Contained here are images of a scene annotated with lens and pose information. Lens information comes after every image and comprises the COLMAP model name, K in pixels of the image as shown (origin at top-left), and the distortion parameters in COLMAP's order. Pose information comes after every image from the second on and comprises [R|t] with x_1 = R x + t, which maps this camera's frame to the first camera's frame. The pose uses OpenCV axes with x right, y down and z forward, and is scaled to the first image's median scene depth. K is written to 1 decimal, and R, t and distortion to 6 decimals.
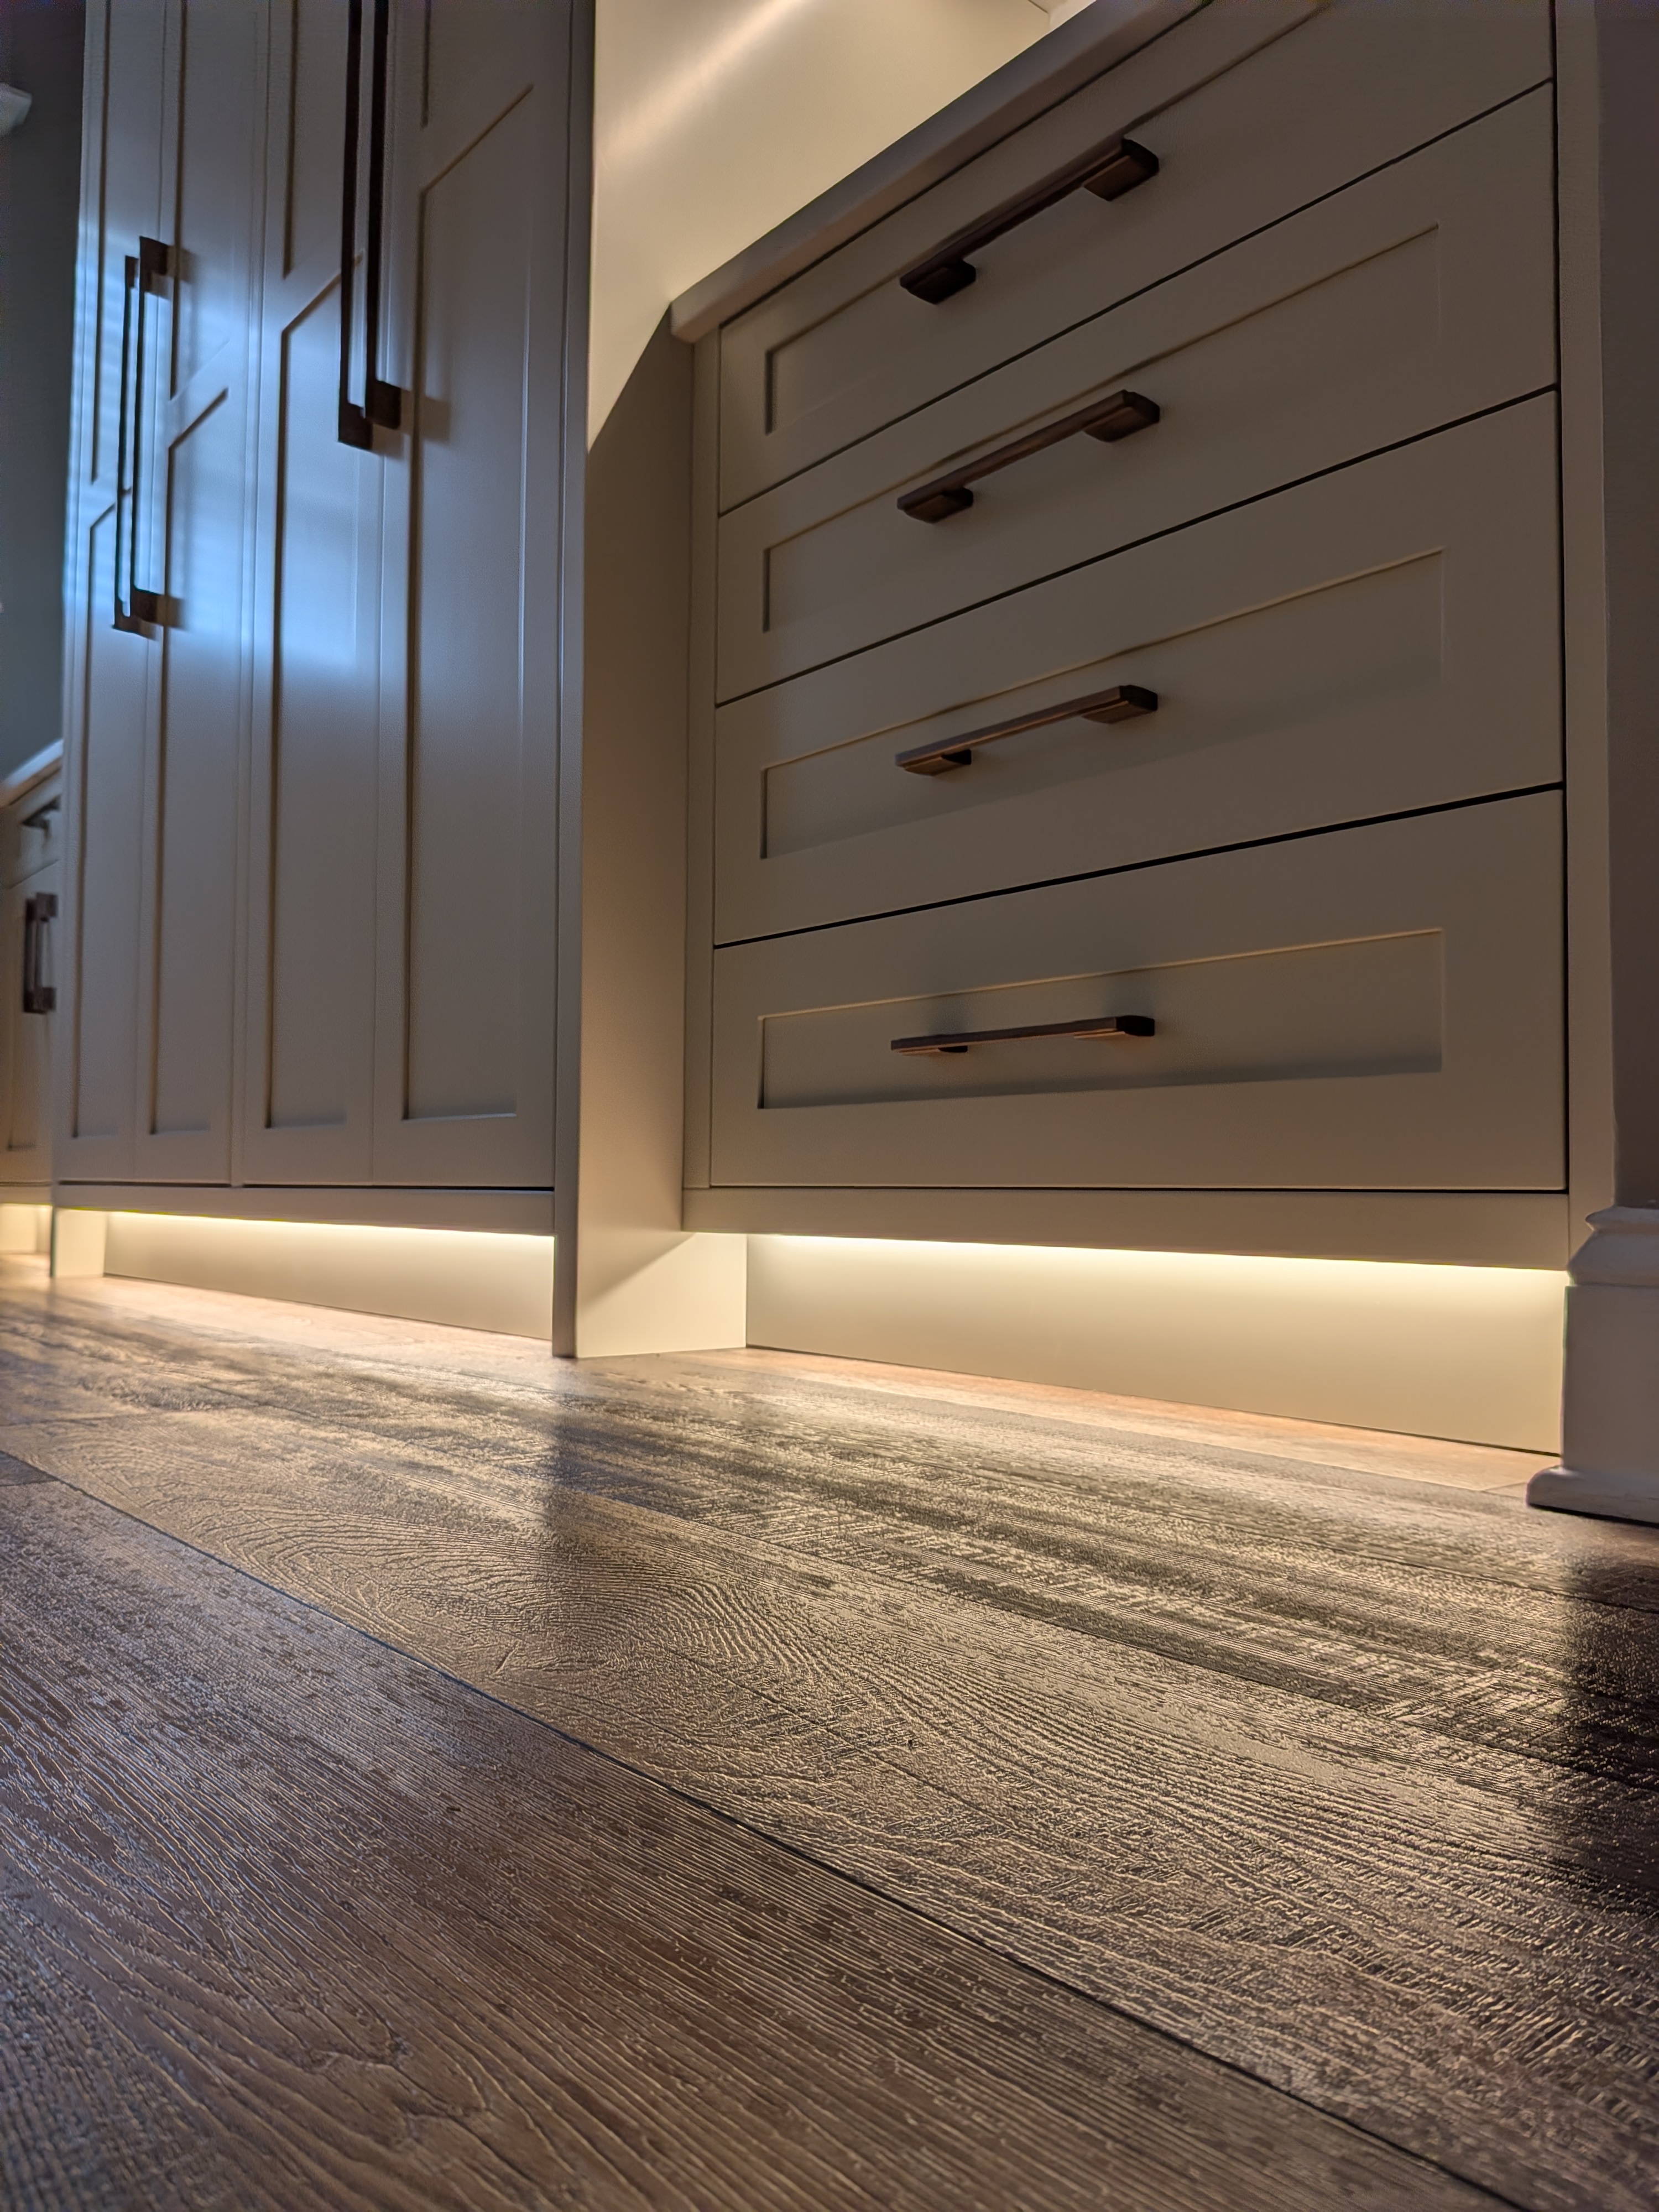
lens RADIAL K [[1598.5, 0, 825.6], [0, 1598.5, 1149.0], [0, 0, 1]] dist [0.077980, -0.155116]
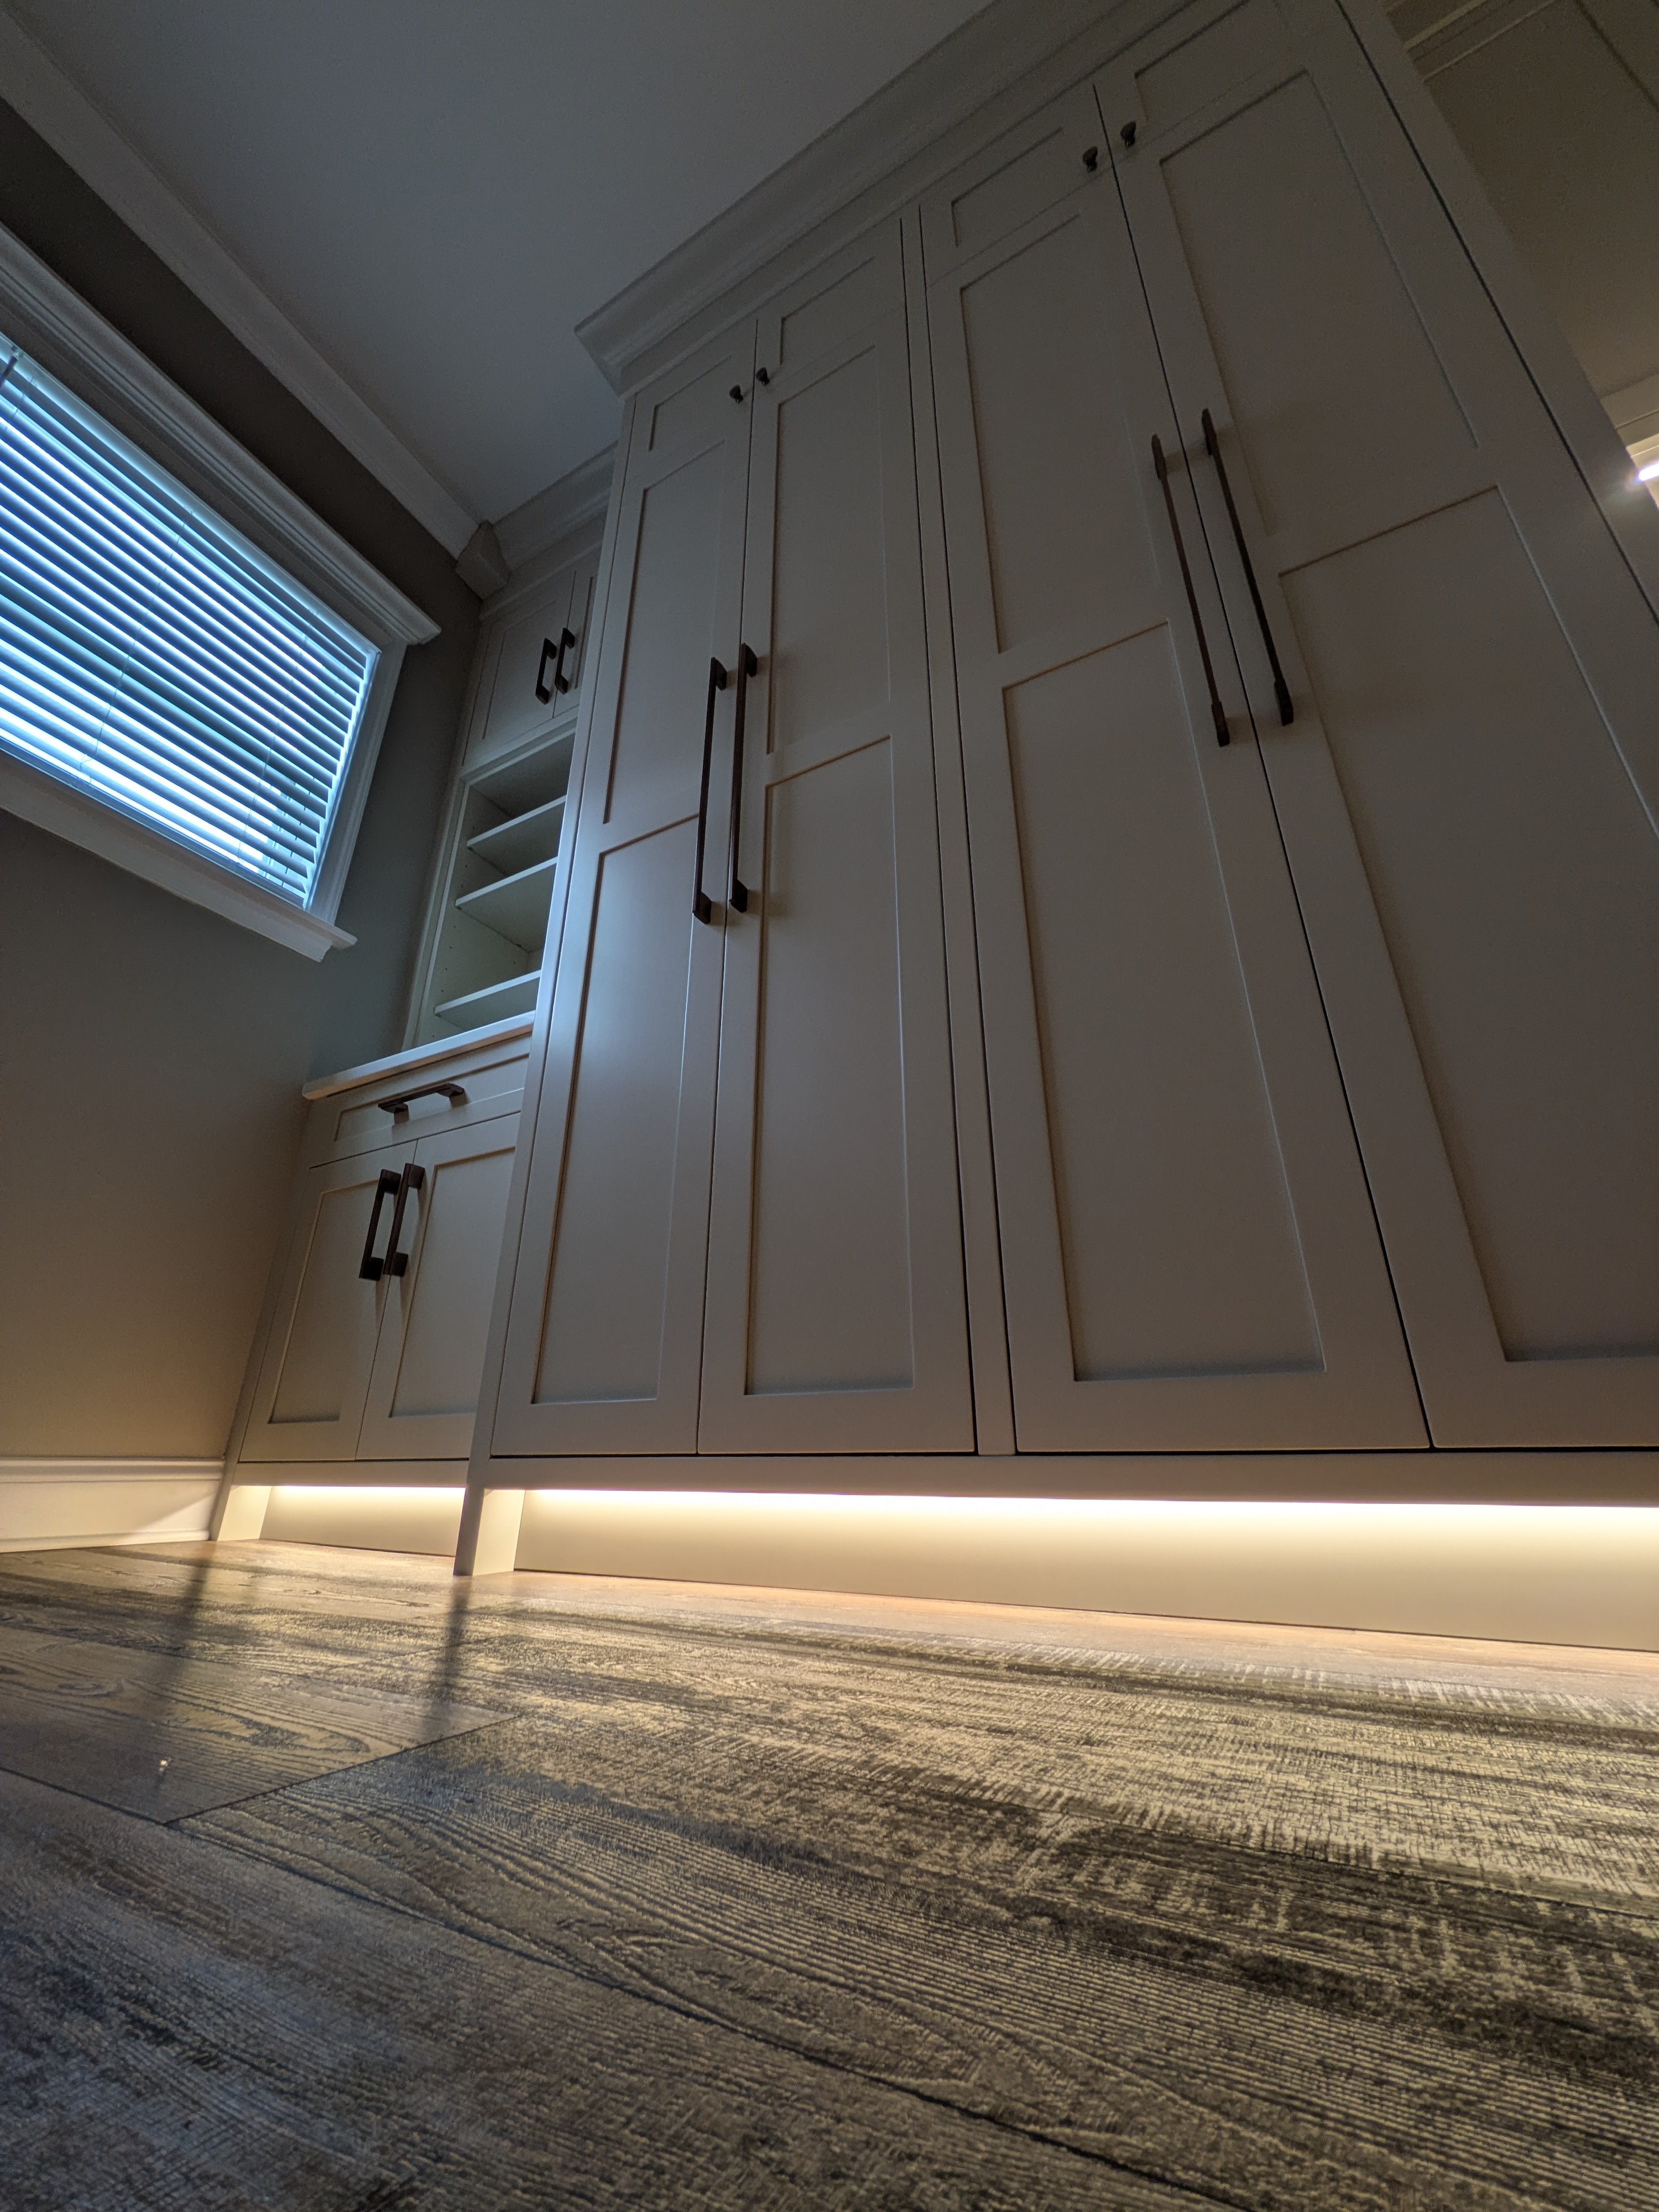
lens RADIAL K [[867.4, 0, 829.5], [0, 867.4, 1106.0], [0, 0, 1]] dist [-0.002079, -0.000282]
pose [[0.931523, 0.129952, 0.339671, -0.867349], [-0.001270, 0.935138, -0.354282, 0.013749], [-0.363679, 0.329591, 0.871268, 0.788086]]
